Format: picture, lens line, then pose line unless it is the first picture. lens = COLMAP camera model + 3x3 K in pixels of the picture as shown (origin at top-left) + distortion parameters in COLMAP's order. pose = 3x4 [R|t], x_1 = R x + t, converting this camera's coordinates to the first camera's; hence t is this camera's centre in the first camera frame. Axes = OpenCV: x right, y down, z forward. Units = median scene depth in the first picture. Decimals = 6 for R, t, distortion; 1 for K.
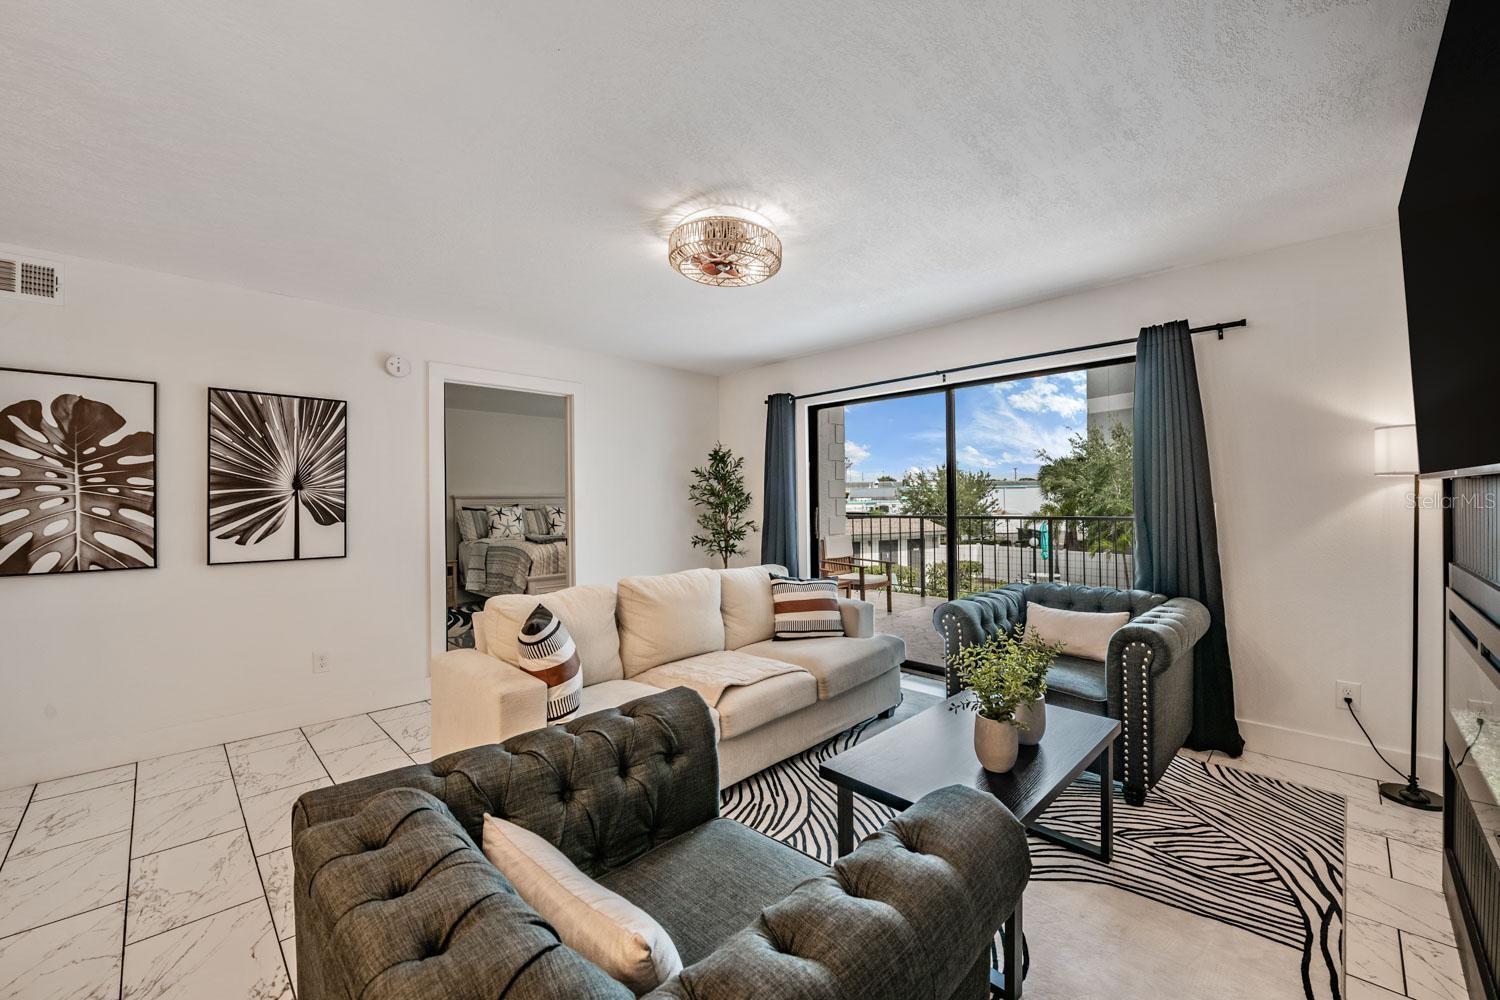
lens RADIAL K [[598.5, 0, 756.4], [0, 598.5, 500.9], [0, 0, 1]] dist [-0.007182, -0.003247]
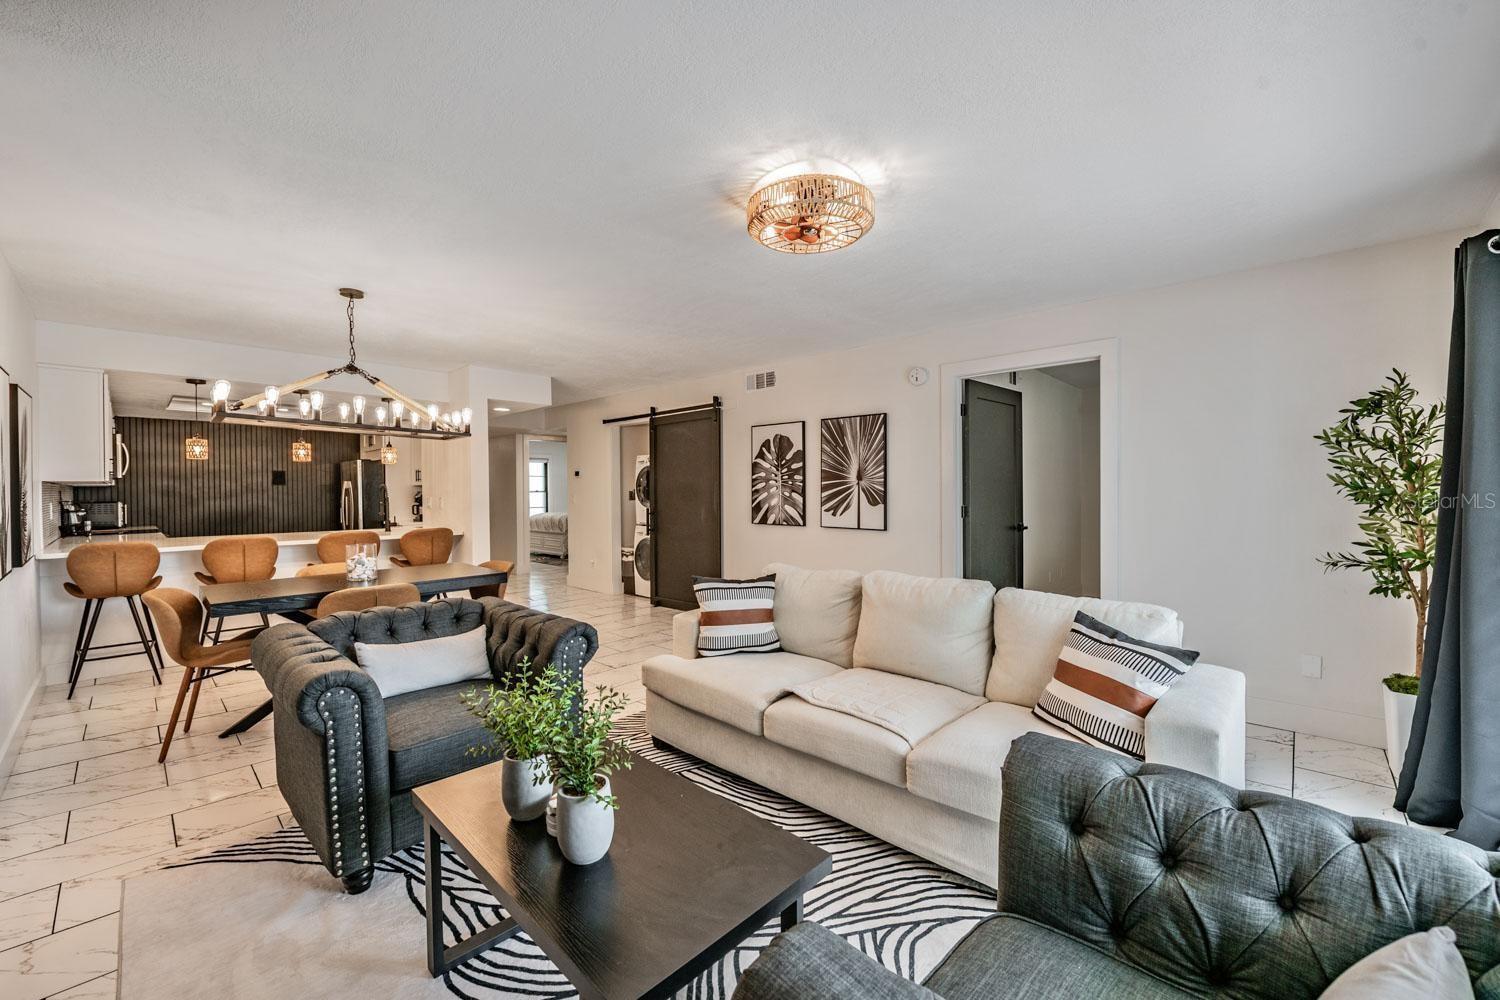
lens RADIAL K [[598.5, 0, 745.1], [0, 598.5, 494.2], [0, 0, 1]] dist [-0.007182, -0.003247]
pose [[0.008192, 0.014720, -0.999858, 0.732770], [0.004133, 0.999883, 0.014755, -0.008943], [0.999958, -0.004253, 0.008130, 0.771937]]
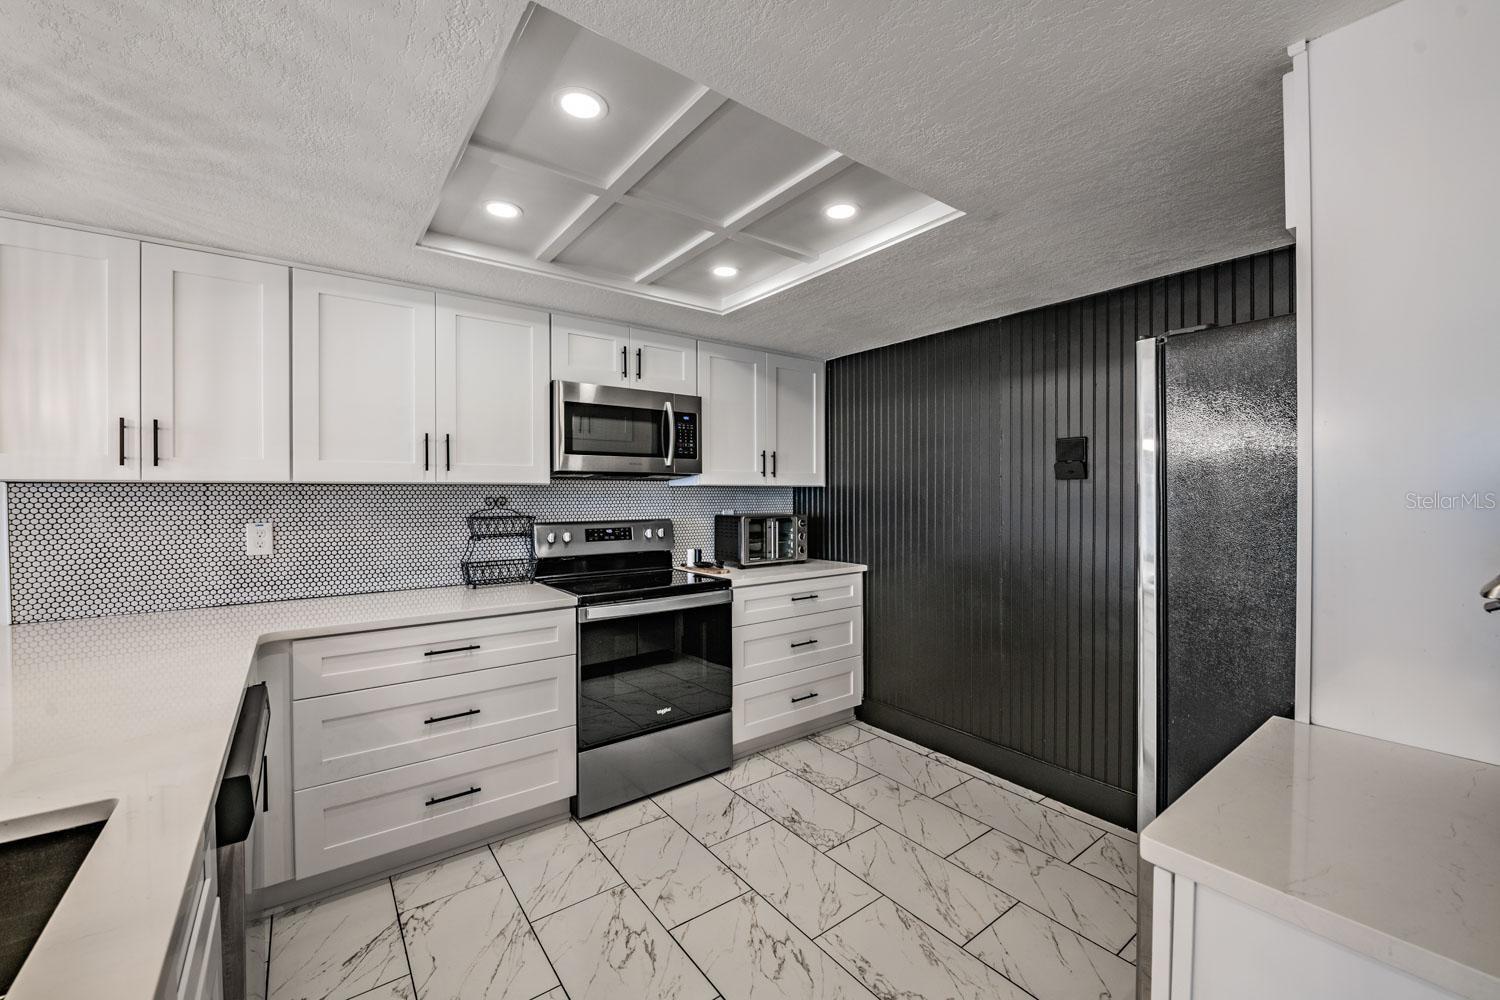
lens RADIAL K [[598.5, 0, 751.9], [0, 598.5, 499.5], [0, 0, 1]] dist [-0.007182, -0.003247]
pose [[-0.989860, 0.008550, 0.141788, -1.453783], [0.010542, 0.999856, 0.013305, -0.006895], [-0.141654, 0.014665, -0.989808, -0.272500]]
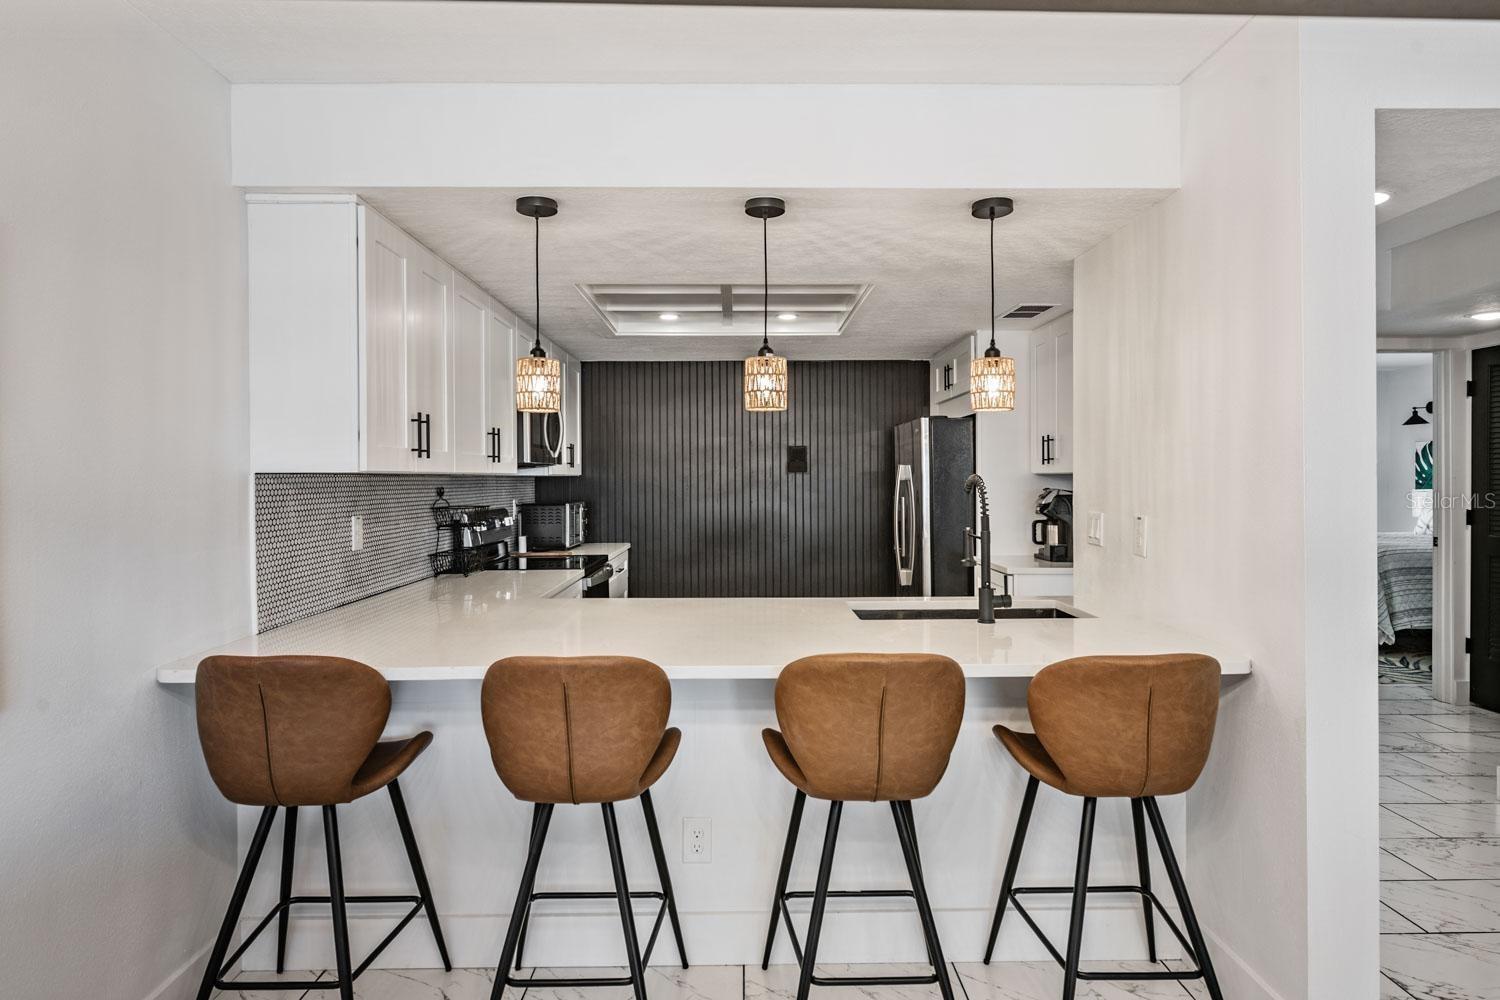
lens RADIAL K [[855.2, 0, 746.9], [0, 855.2, 486.3], [0, 0, 1]] dist [0.007950, 0.000893]
pose [[-0.708832, 0.018530, -0.705134, -0.343909], [0.008803, 0.999809, 0.017425, -0.022708], [0.705322, 0.006145, -0.708860, 0.119925]]
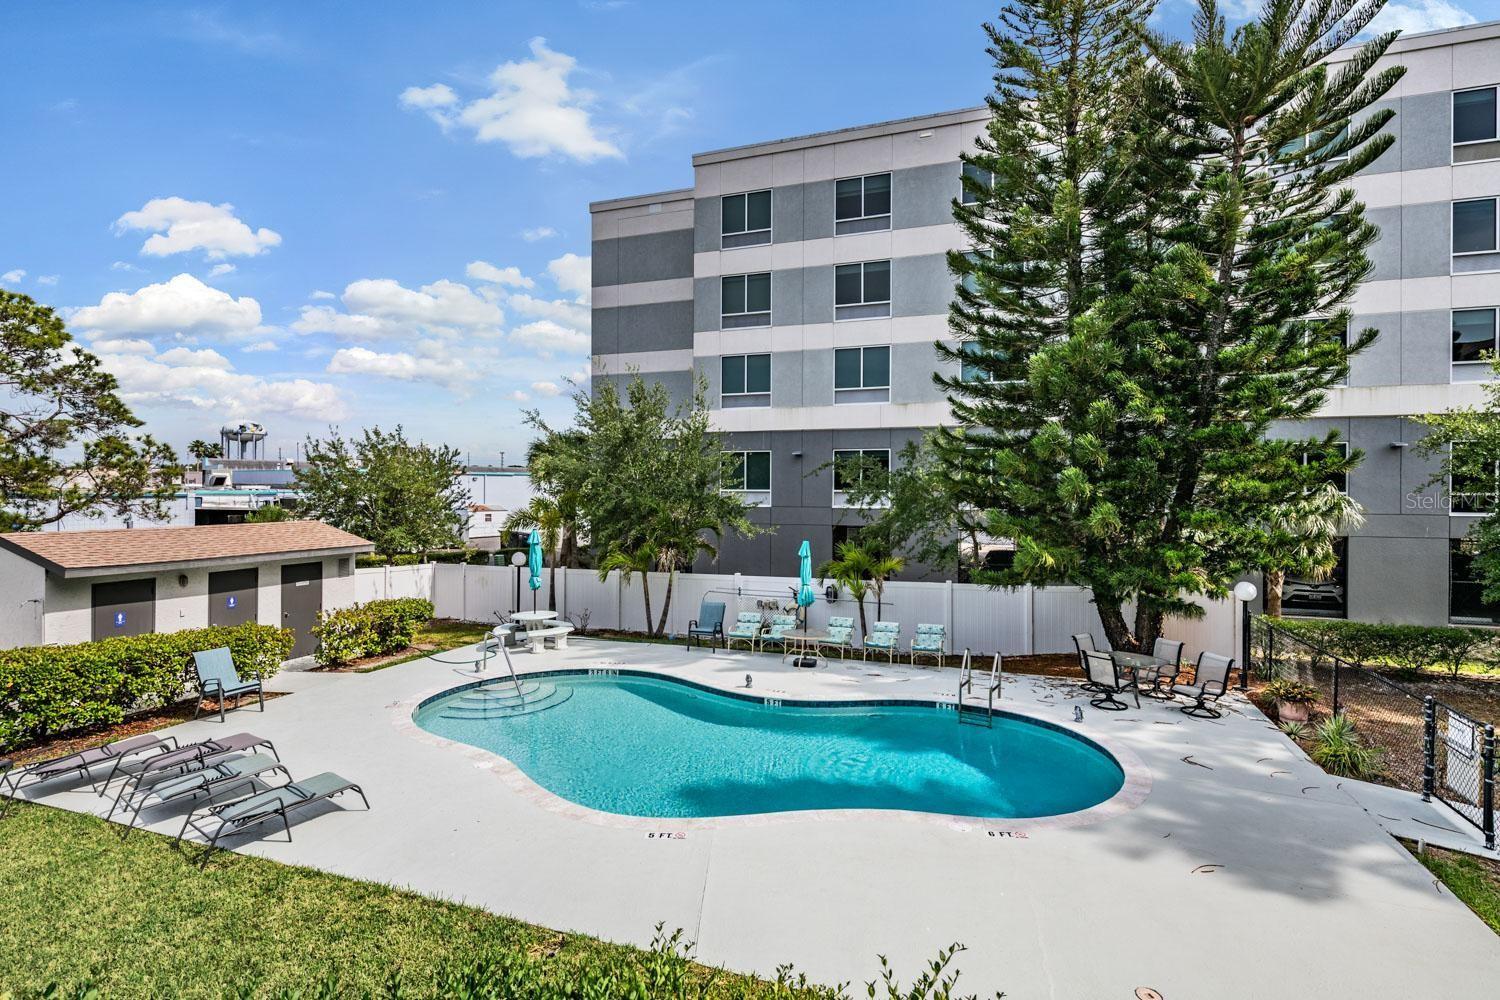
lens RADIAL K [[746.3, 0, 750.4], [0, 746.3, 492.3], [0, 0, 1]] dist [0.000949, -0.002928]
pose [[0.748838, 0.014376, 0.662597, 1.039788], [-0.012464, 0.999893, -0.007608, 0.024076], [-0.662636, -0.002561, 0.748937, 2.071347]]
